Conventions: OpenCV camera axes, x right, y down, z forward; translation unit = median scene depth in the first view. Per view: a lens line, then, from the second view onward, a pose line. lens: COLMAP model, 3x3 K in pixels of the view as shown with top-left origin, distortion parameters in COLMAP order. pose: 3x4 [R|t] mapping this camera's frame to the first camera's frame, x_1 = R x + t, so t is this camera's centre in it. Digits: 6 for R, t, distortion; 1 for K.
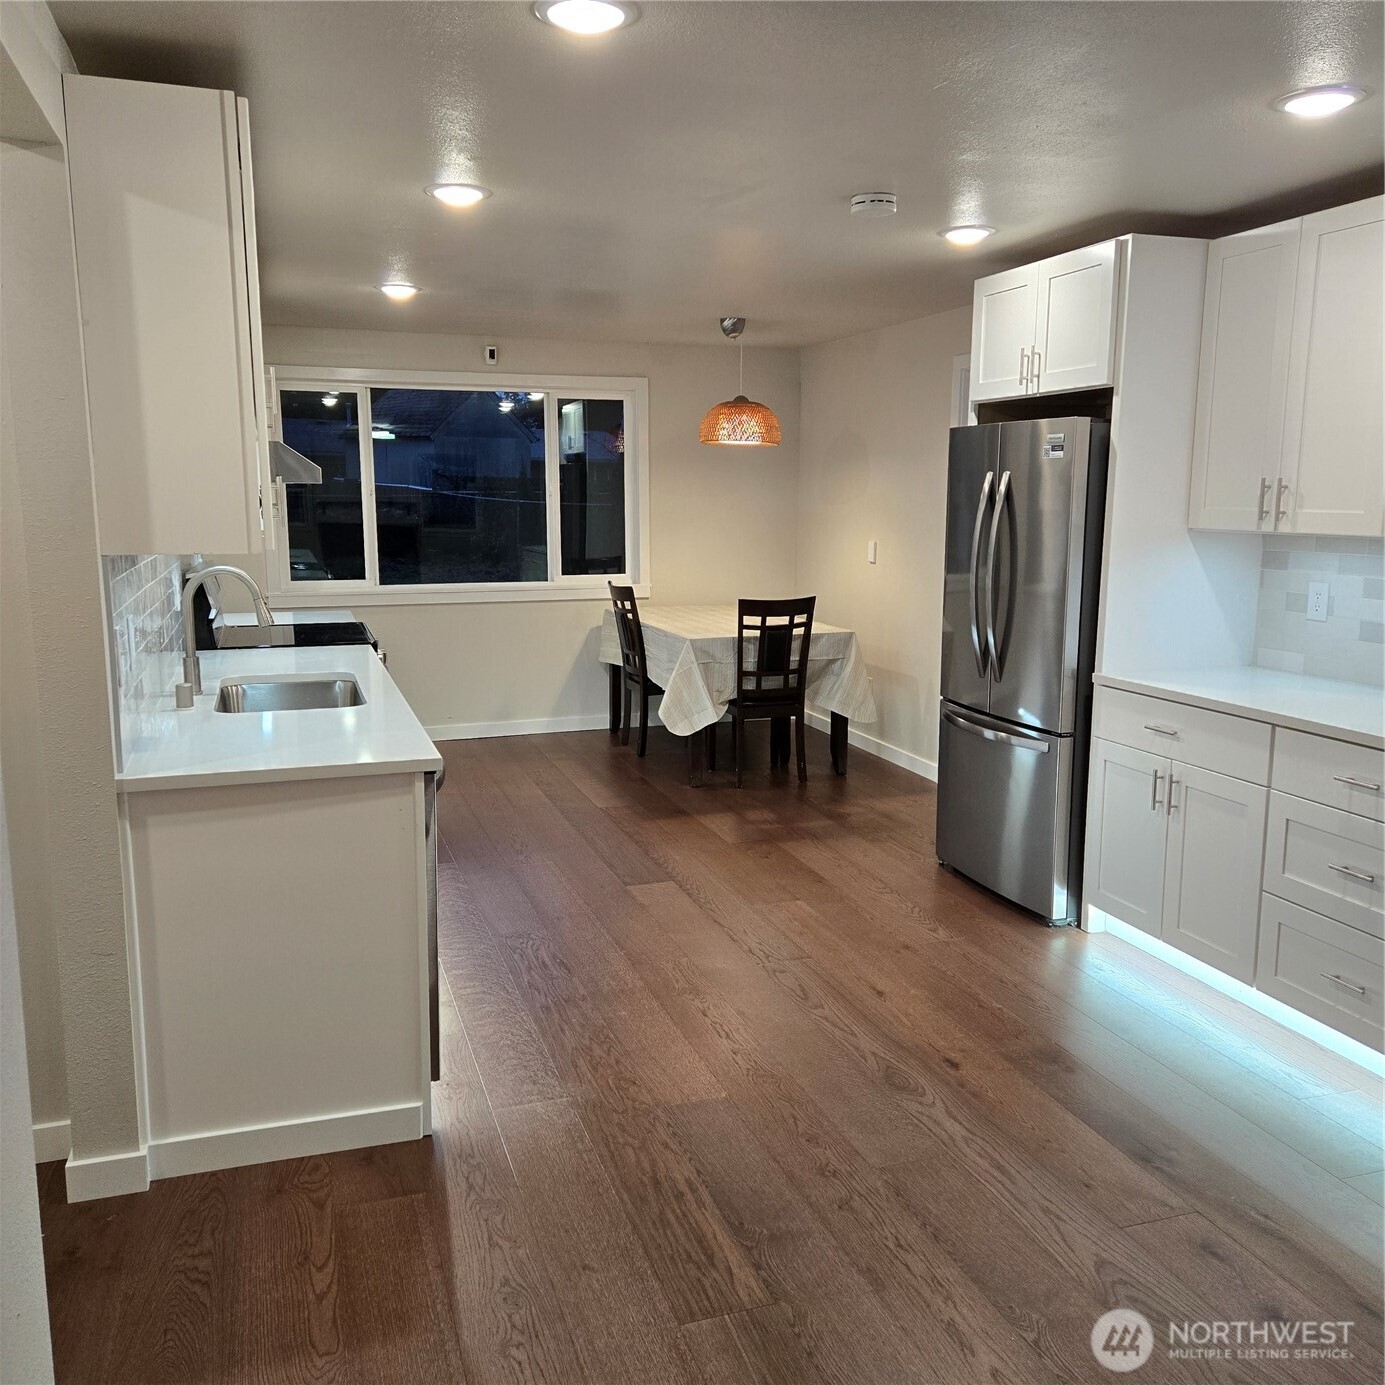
lens RADIAL K [[1219.3, 0, 662.1], [0, 1219.3, 686.8], [0, 0, 1]] dist [0.063047, -0.053191]
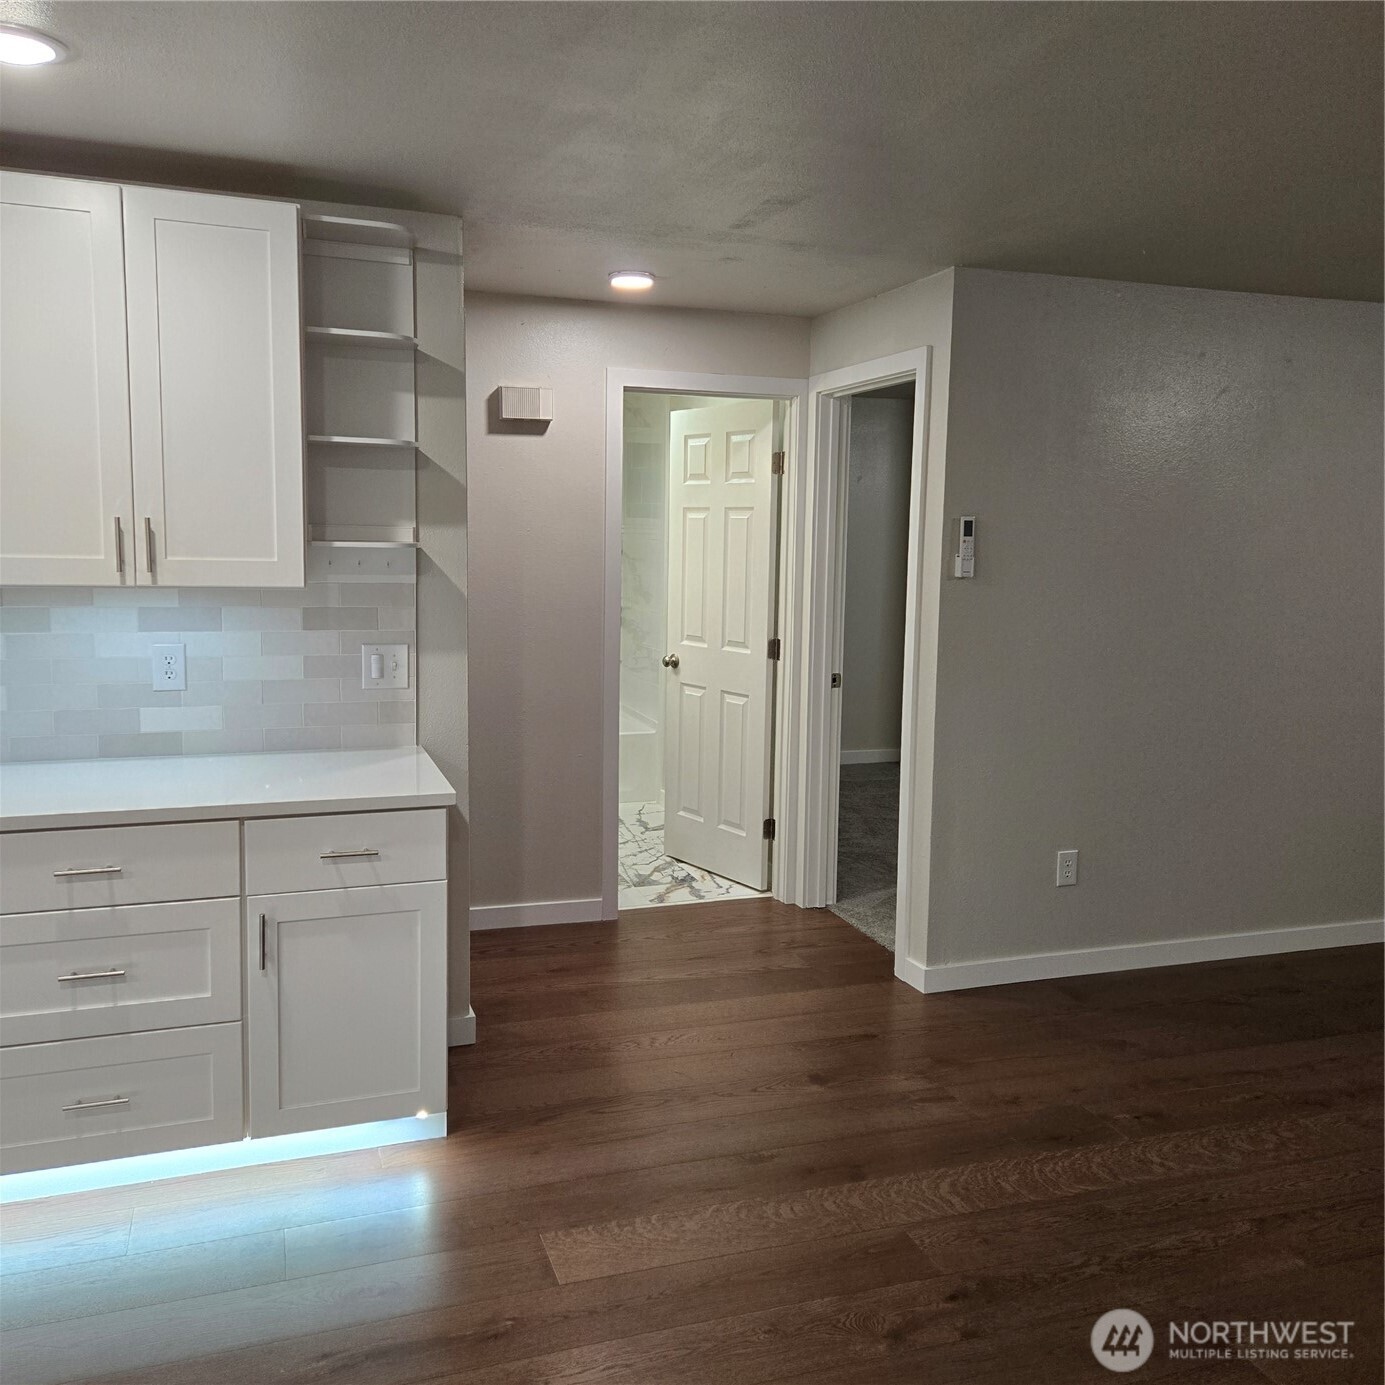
lens RADIAL K [[1219.3, 0, 688.0], [0, 1219.3, 680.2], [0, 0, 1]] dist [0.063047, -0.053191]
pose [[-0.015865, -0.123245, 0.992249, -0.189771], [0.132510, 0.983362, 0.124260, -0.071439], [-0.991055, 0.133455, 0.000730, 0.389492]]
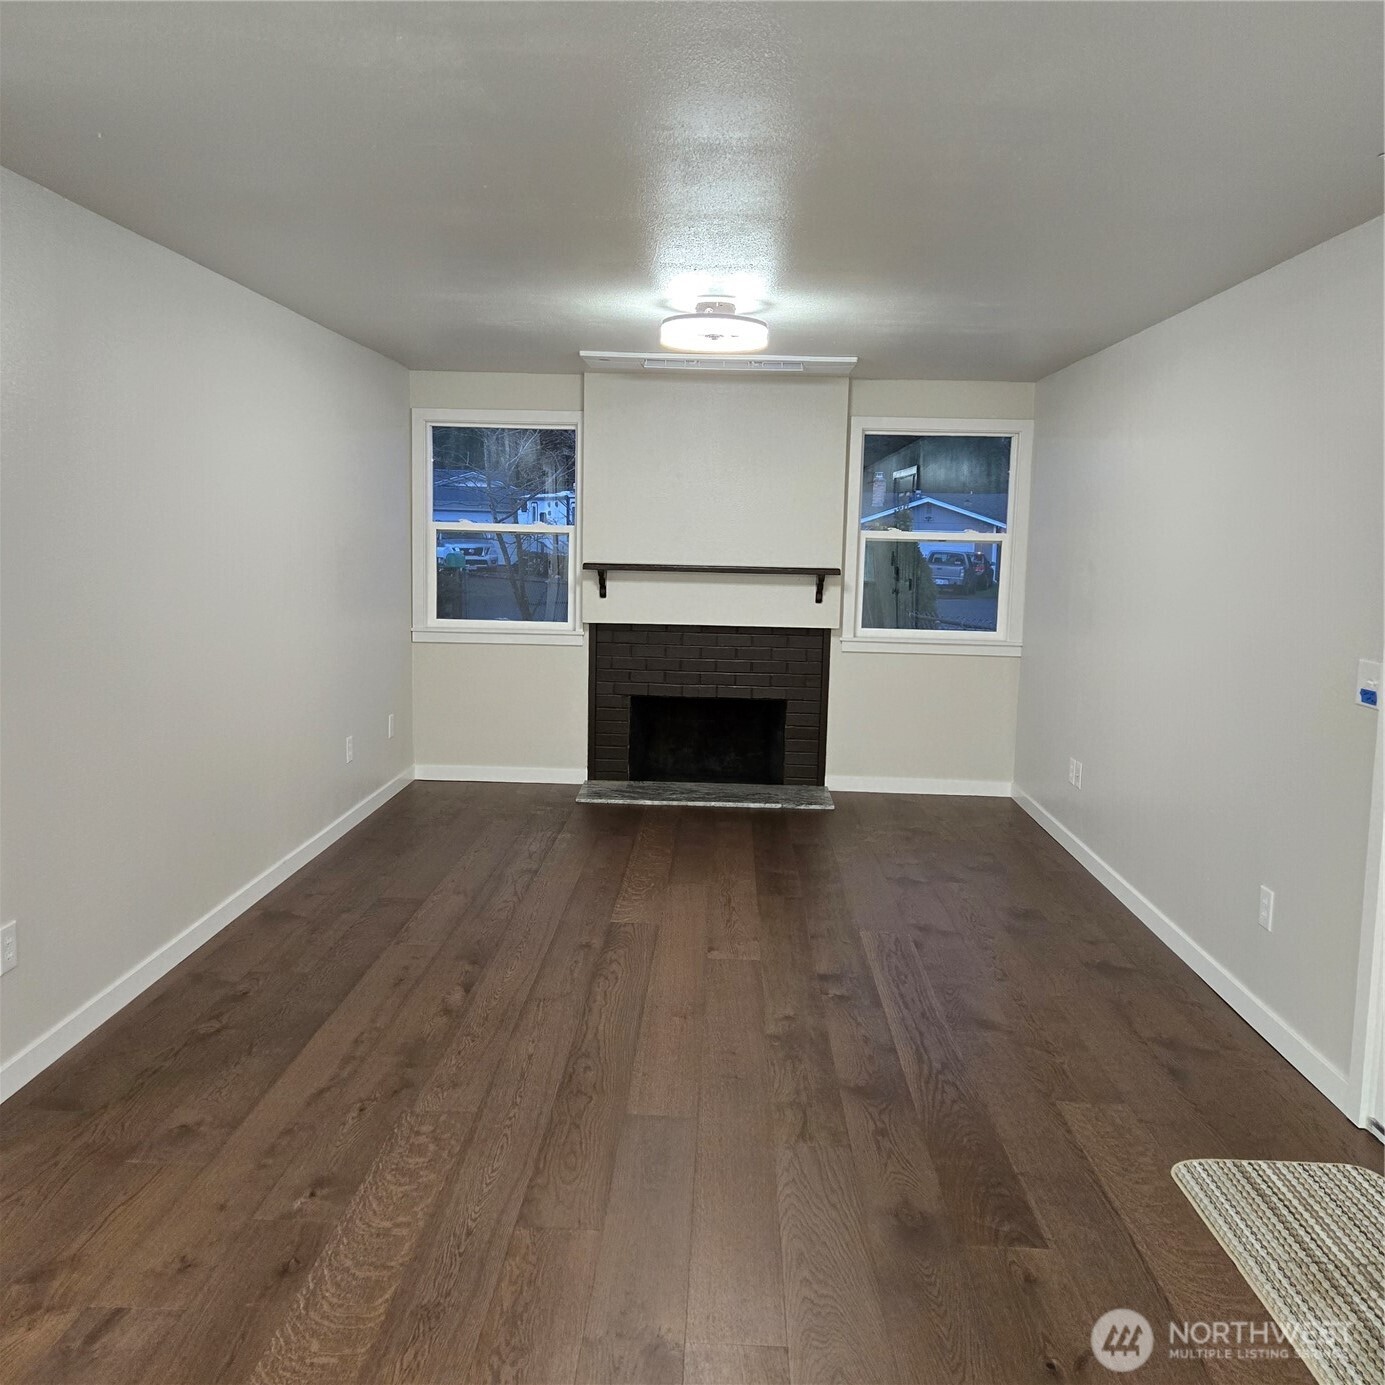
lens RADIAL K [[1219.3, 0, 696.2], [0, 1219.3, 695.6], [0, 0, 1]] dist [0.063047, -0.053191]
pose [[-0.945044, -0.069111, 0.319554, 0.145968], [0.019297, 0.963908, 0.265536, -0.083239], [-0.326372, 0.257109, -0.909602, 0.586641]]
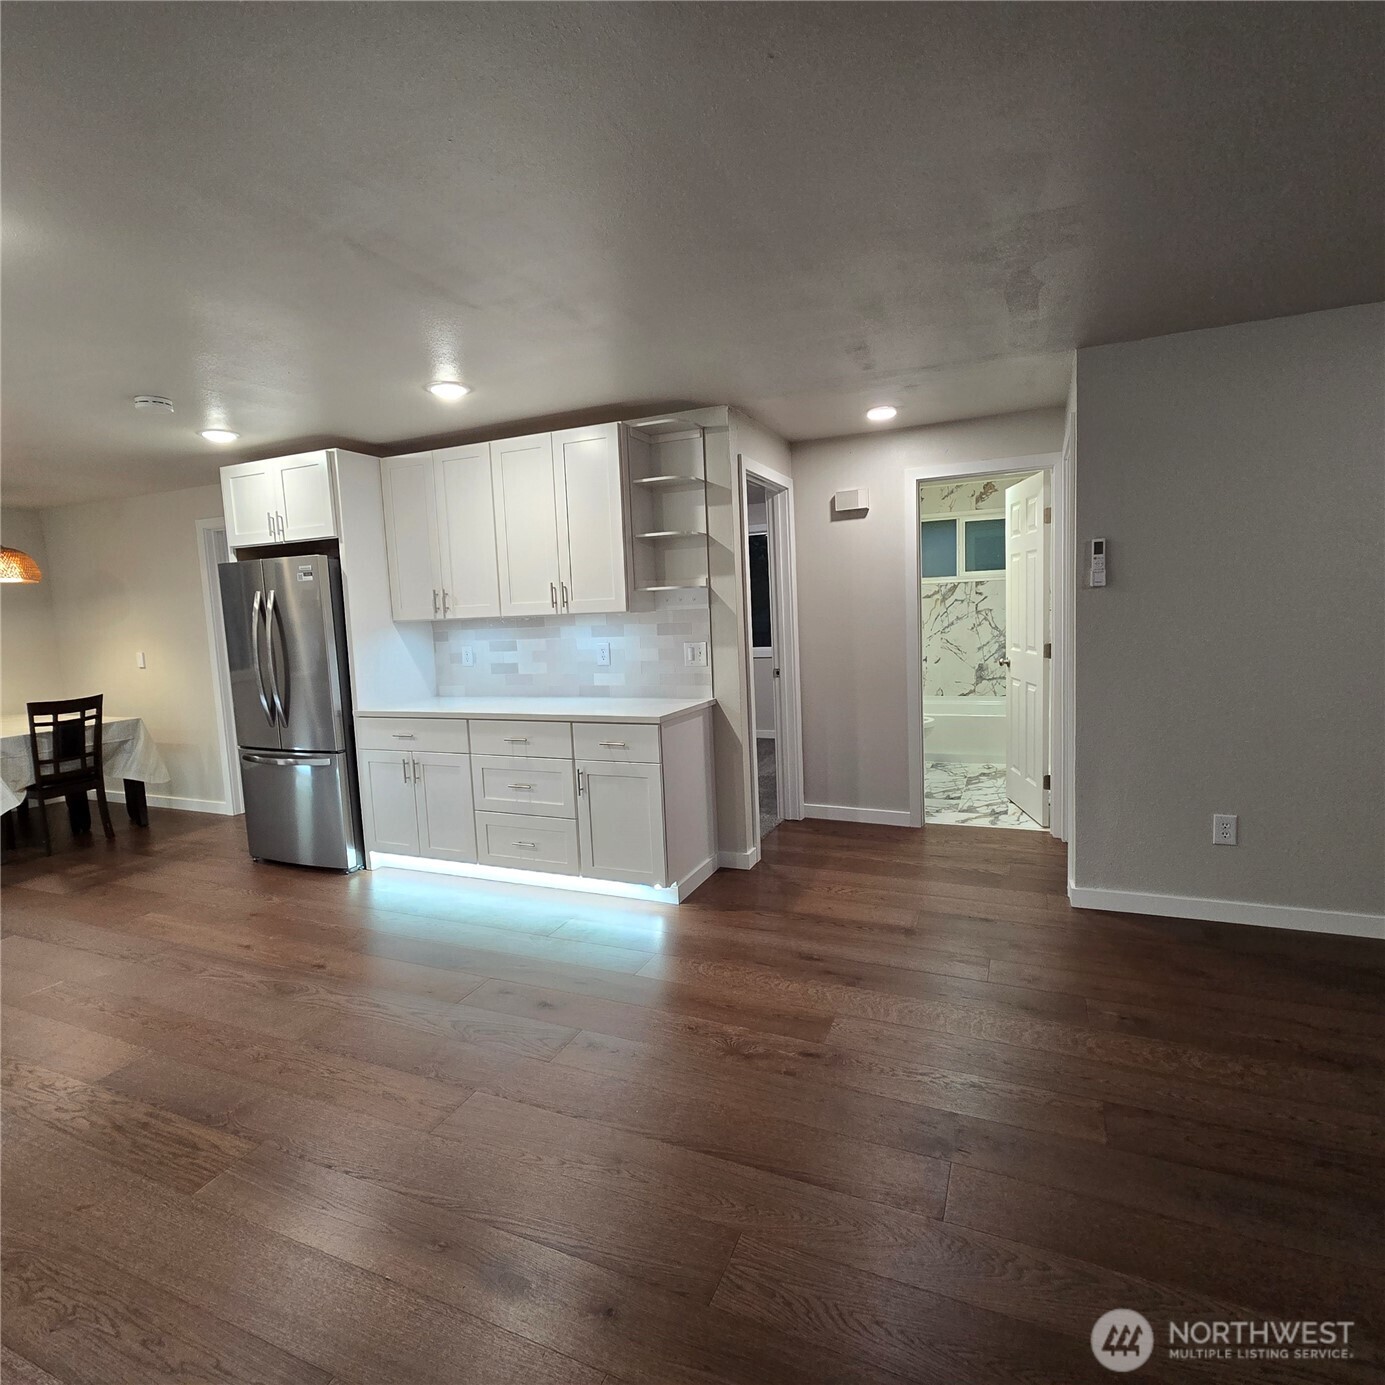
lens RADIAL K [[757.3, 0, 693.6], [0, 757.3, 685.3], [0, 0, 1]] dist [-0.009984, 0.002310]
pose [[0.666299, -0.104341, 0.738349, -0.081391], [0.155026, 0.987910, -0.000290, 0.025284], [-0.729392, 0.114656, 0.674419, -0.008697]]
